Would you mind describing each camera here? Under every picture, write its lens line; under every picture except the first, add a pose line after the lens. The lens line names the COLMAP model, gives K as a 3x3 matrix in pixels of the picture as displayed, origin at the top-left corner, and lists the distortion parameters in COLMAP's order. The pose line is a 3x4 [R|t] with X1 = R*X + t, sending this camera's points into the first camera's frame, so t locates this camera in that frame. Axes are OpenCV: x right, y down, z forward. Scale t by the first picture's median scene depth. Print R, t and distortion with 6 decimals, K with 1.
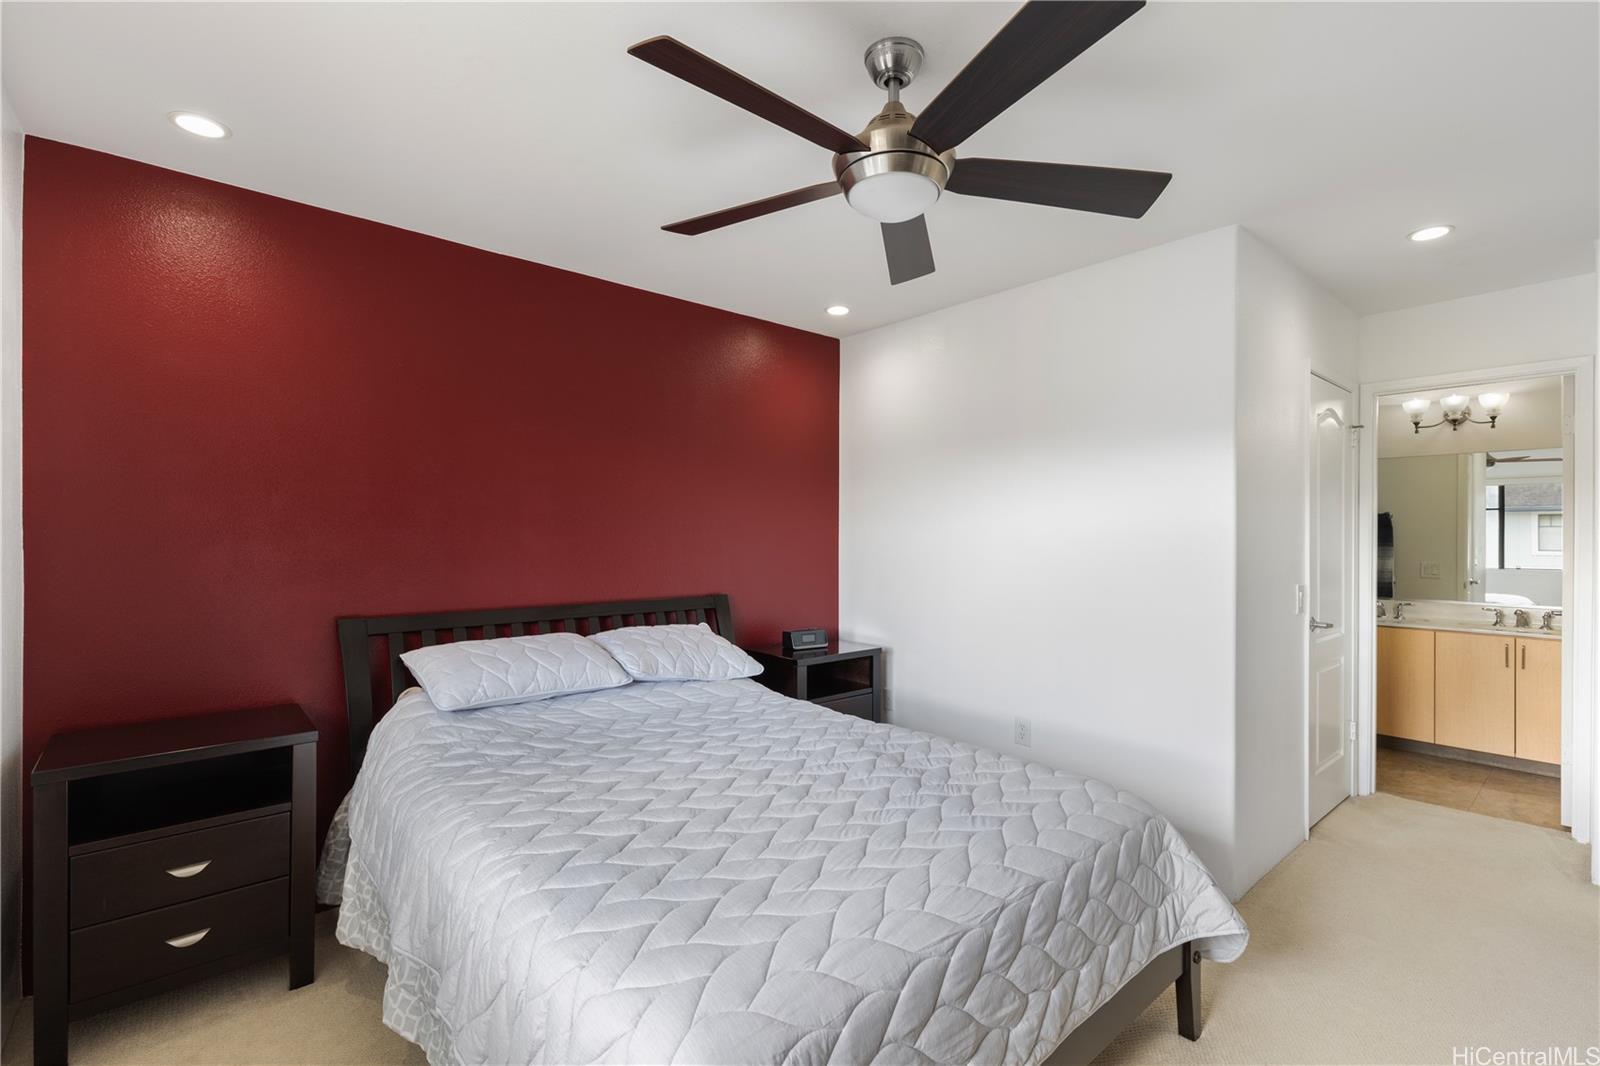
lens RADIAL K [[720.6, 0, 809.5], [0, 720.6, 535.7], [0, 0, 1]] dist [0.002969, 0.000417]
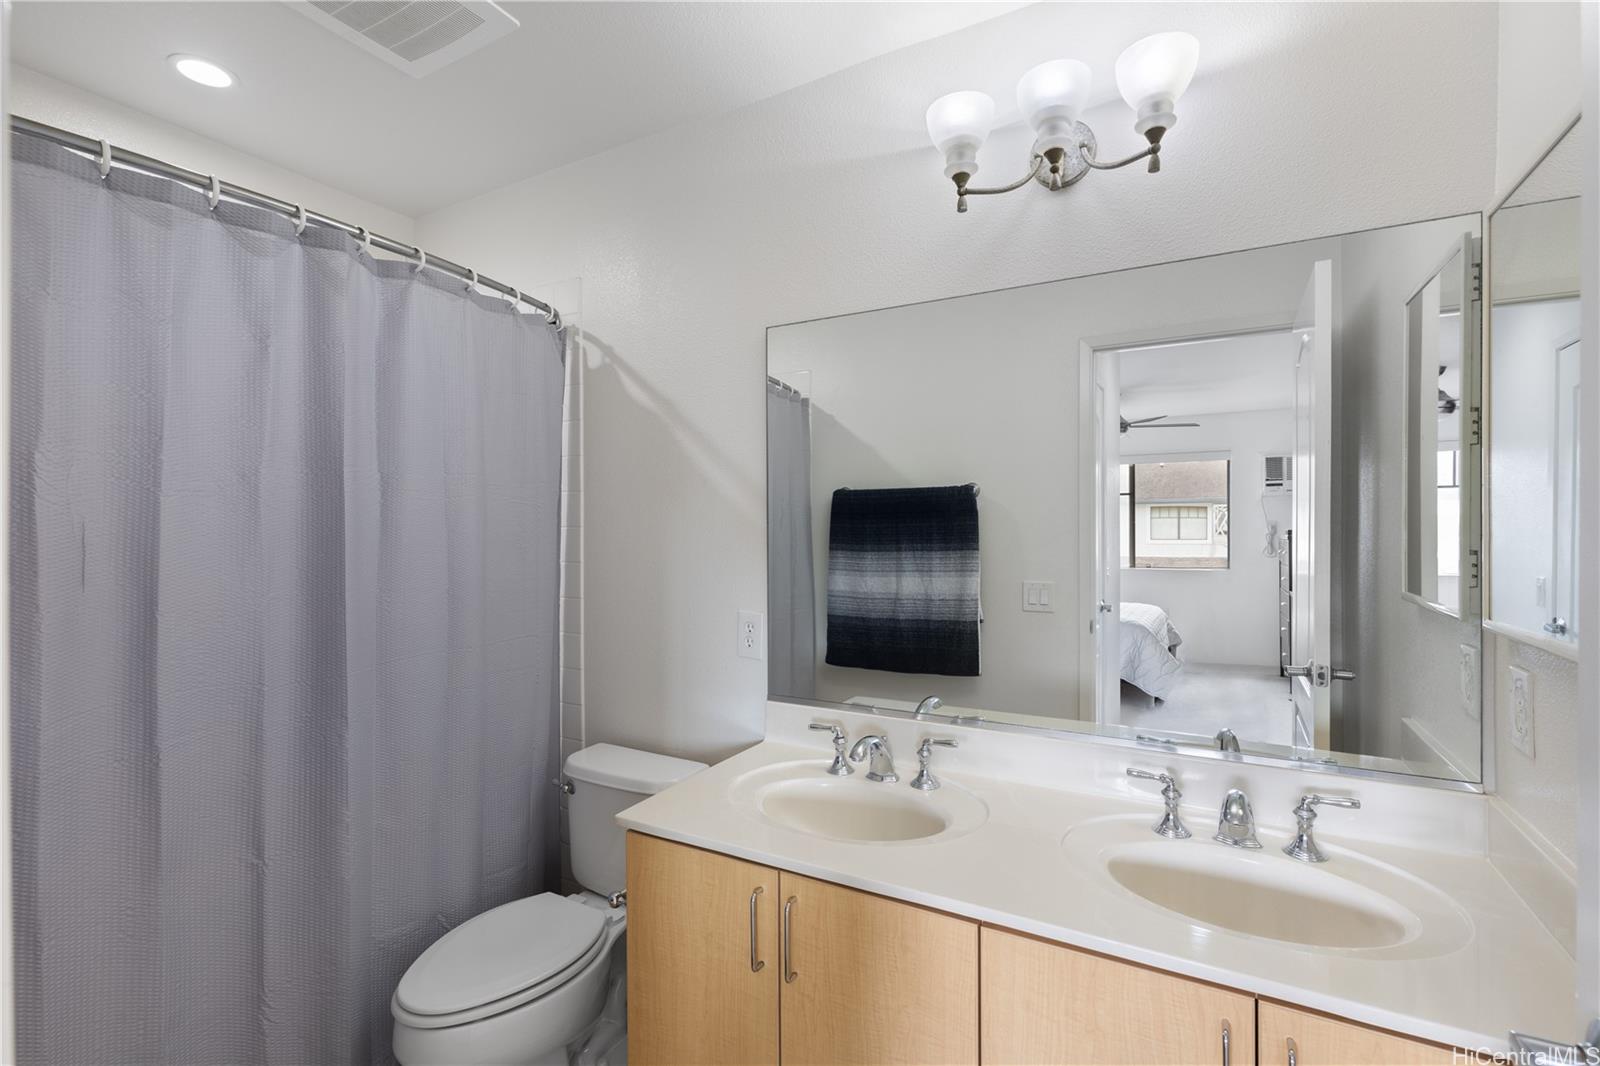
lens RADIAL K [[720.6, 0, 815.3], [0, 720.6, 533.6], [0, 0, 1]] dist [0.002969, 0.000417]
pose [[0.935949, -0.010856, 0.351969, 0.350499], [0.008909, 0.999935, 0.007151, -0.000678], [-0.352023, -0.003558, 0.935985, 0.381027]]
